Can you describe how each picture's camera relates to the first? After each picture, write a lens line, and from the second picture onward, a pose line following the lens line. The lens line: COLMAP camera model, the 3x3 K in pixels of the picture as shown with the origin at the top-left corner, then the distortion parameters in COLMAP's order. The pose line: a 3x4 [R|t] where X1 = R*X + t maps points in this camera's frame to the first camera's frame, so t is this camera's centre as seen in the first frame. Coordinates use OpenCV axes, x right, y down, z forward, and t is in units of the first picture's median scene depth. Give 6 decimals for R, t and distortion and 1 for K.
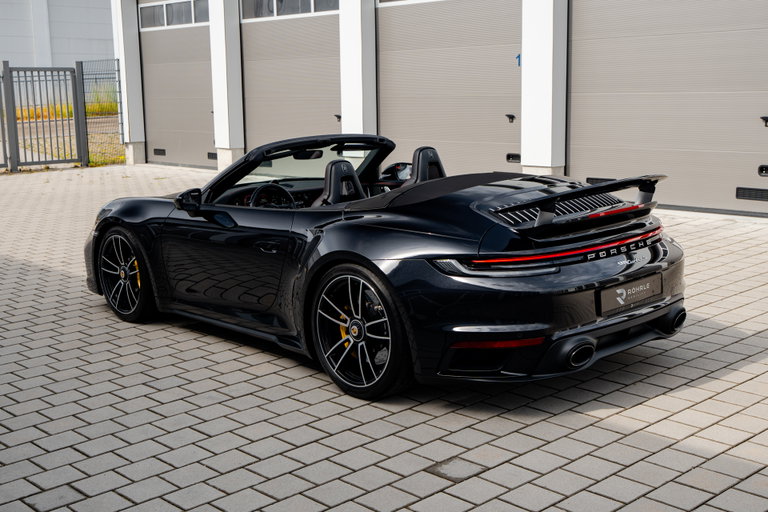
lens RADIAL K [[980.7, 0, 382.5], [0, 980.7, 256.7], [0, 0, 1]] dist [0.071776, 0.000000]
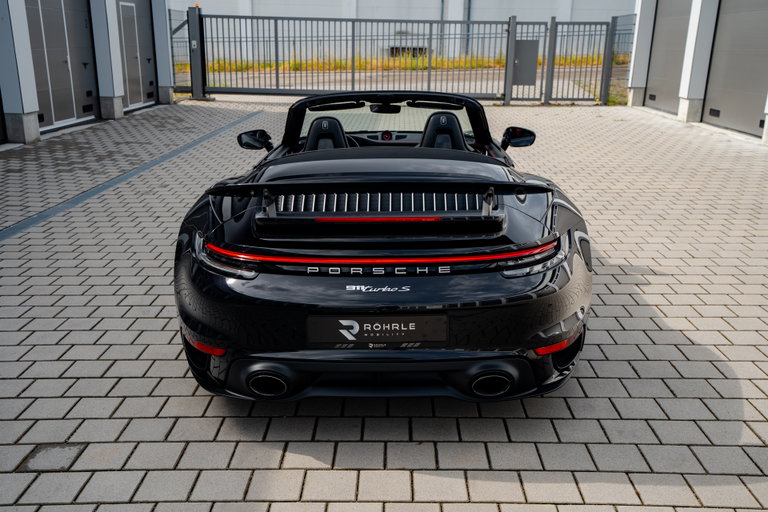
lens RADIAL K [[727.4, 0, 389.2], [0, 727.4, 256.7], [0, 0, 1]] dist [0.068160, 0.000000]
pose [[0.728757, 0.224754, -0.646838, 0.148593], [-0.146707, 0.973914, 0.173116, -0.028198], [0.668872, -0.031264, 0.742719, 0.144844]]
